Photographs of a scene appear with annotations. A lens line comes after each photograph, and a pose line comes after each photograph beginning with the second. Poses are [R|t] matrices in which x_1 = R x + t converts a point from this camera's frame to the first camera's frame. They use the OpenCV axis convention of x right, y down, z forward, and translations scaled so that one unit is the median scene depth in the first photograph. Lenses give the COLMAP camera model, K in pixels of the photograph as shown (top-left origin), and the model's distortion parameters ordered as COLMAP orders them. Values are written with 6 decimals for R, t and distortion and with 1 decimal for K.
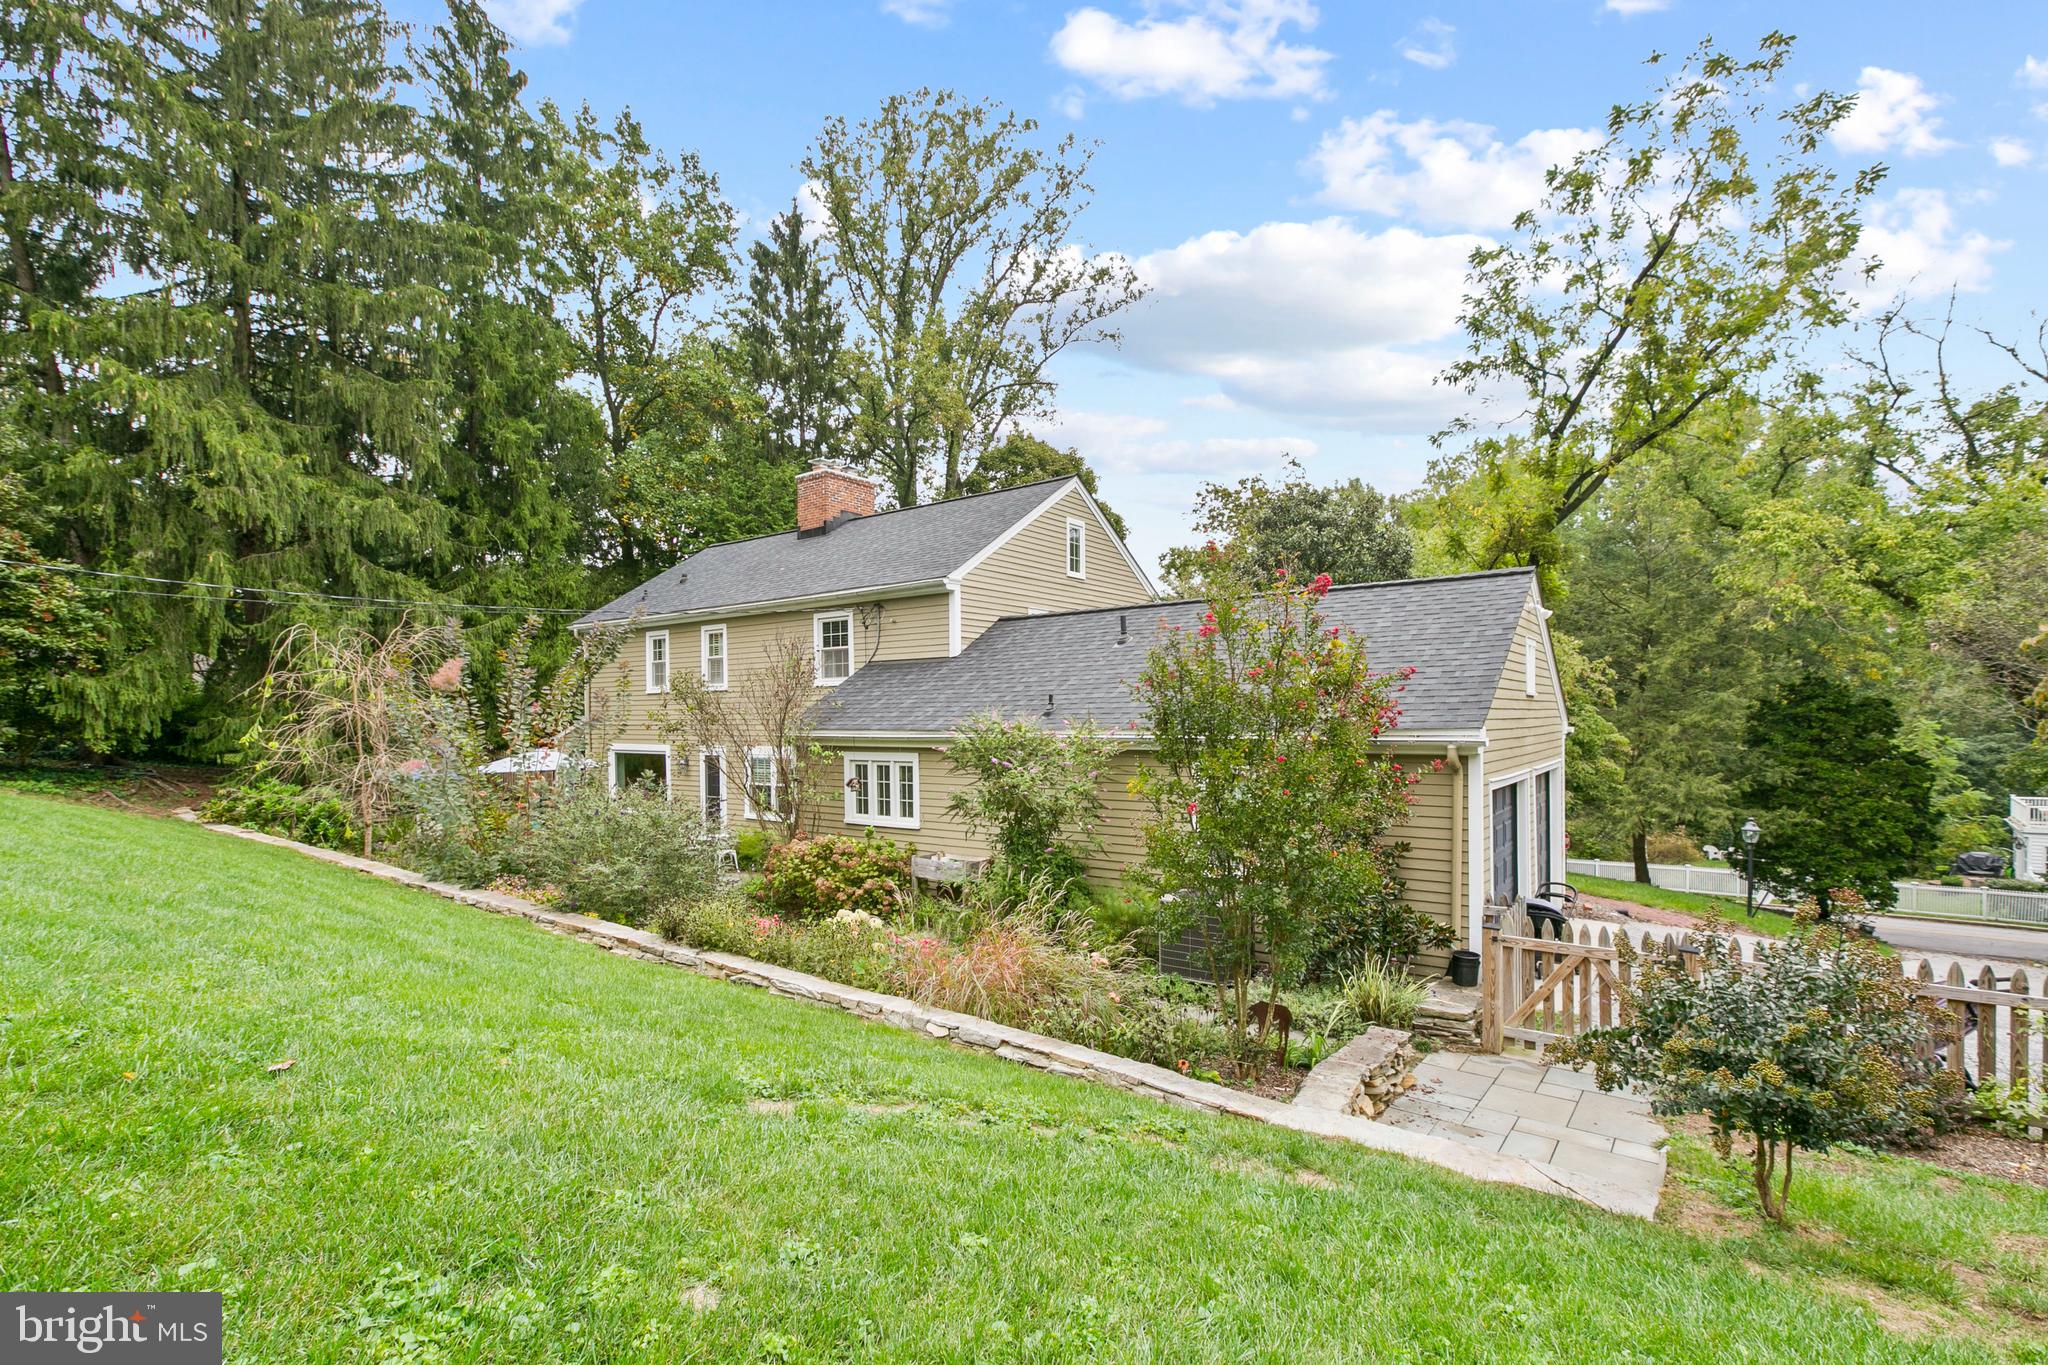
lens RADIAL K [[923.0, 0, 1021.1], [0, 923.0, 667.5], [0, 0, 1]] dist [0.015265, 0.000656]
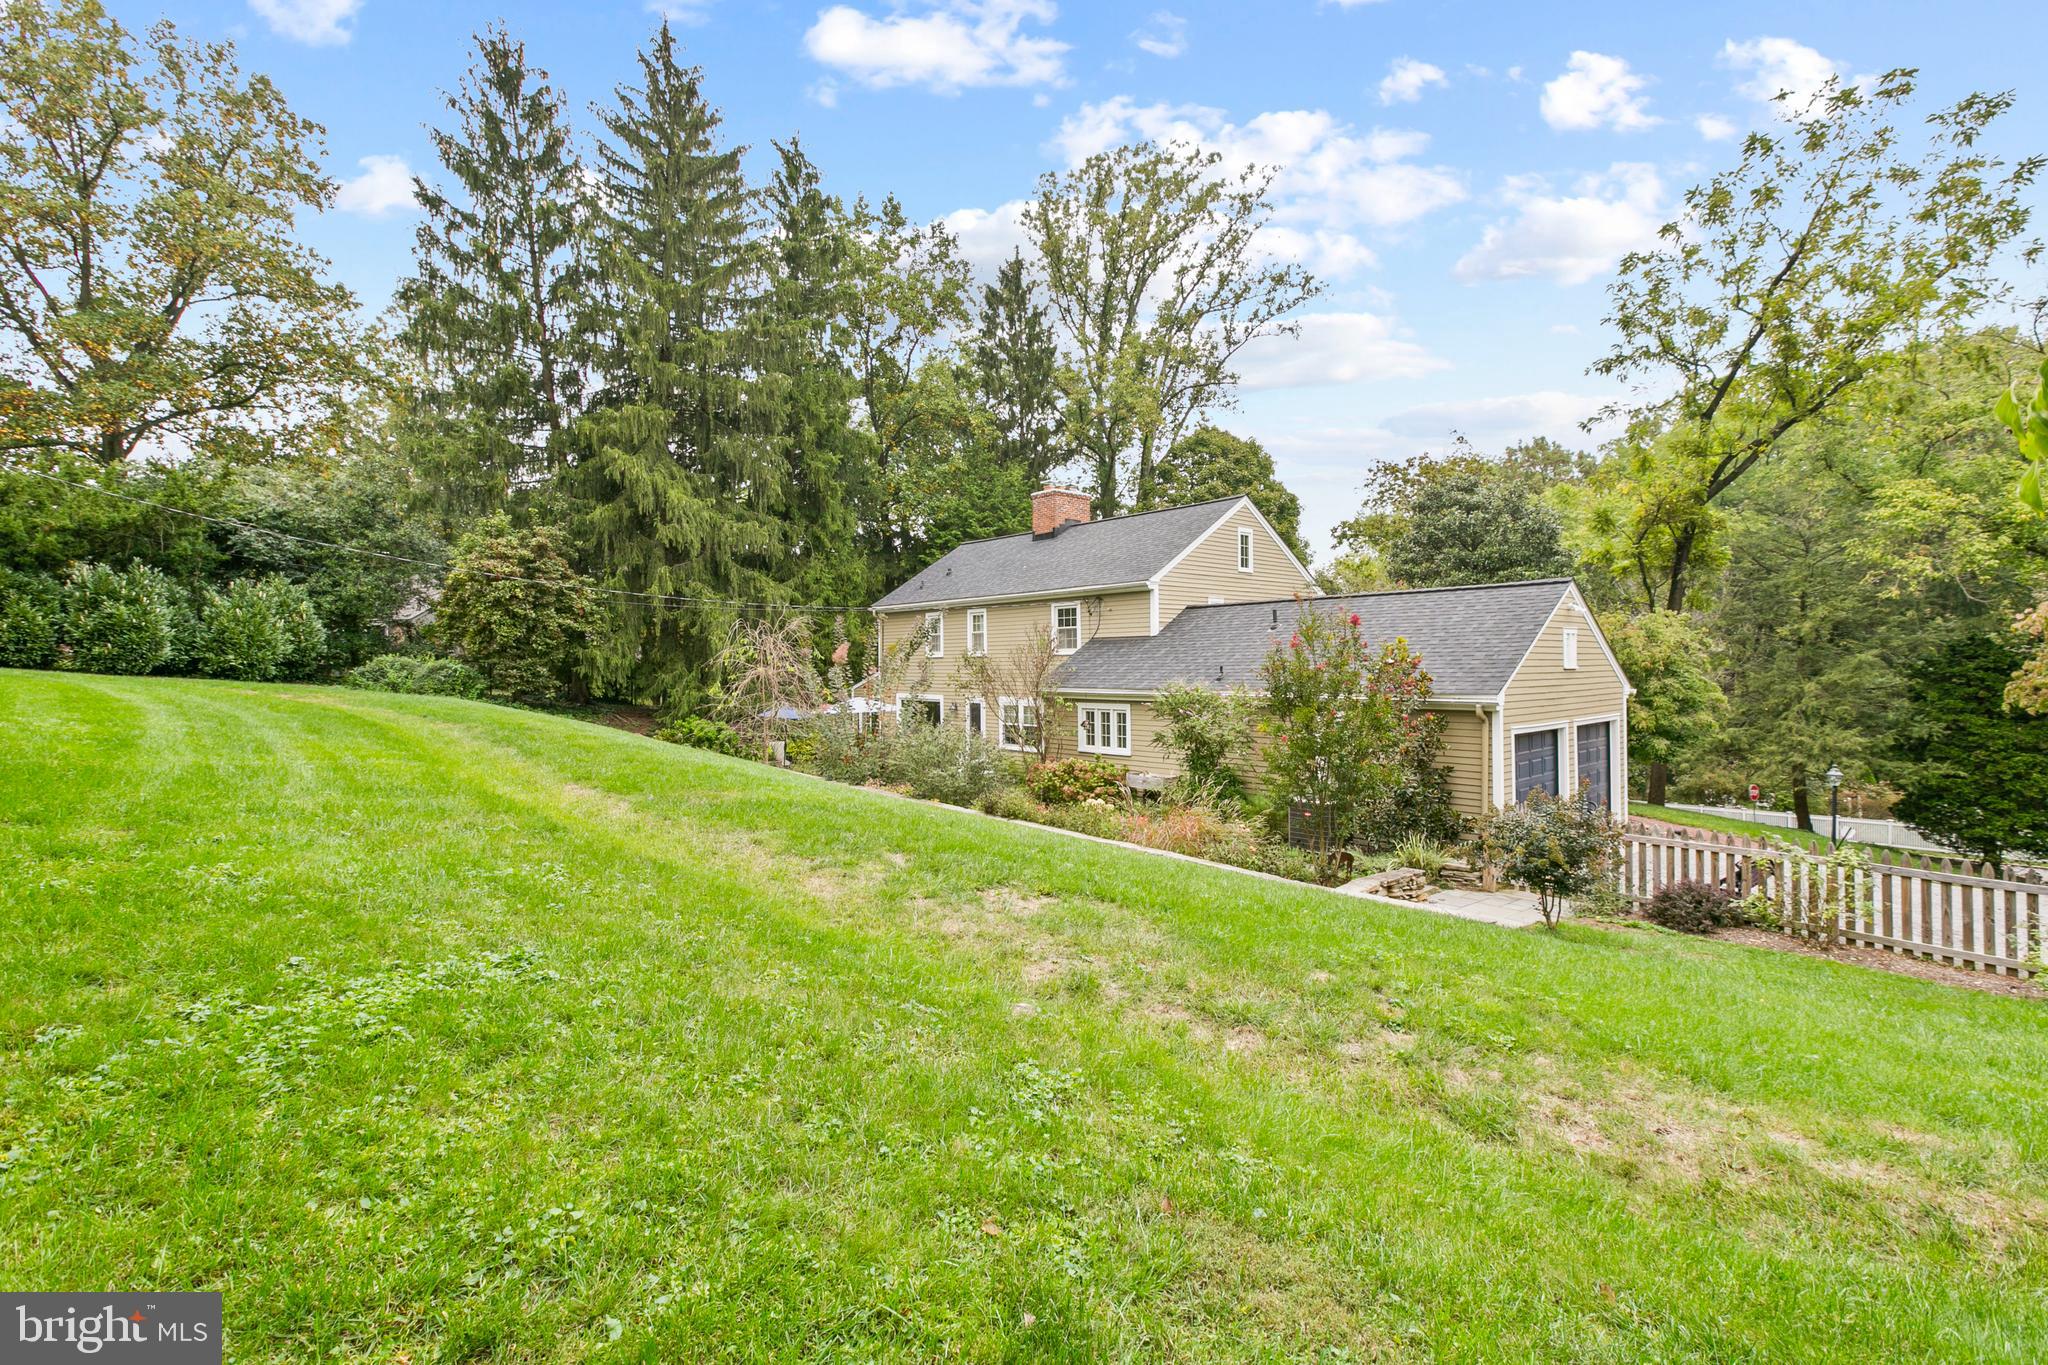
lens RADIAL K [[855.9, 0, 1033.1], [0, 855.9, 664.2], [0, 0, 1]] dist [0.016126, 0.000548]
pose [[0.979596, 0.000862, -0.200973, 0.005252], [0.009568, 0.998657, 0.050919, -0.019691], [0.200747, -0.051803, 0.978272, -0.169430]]
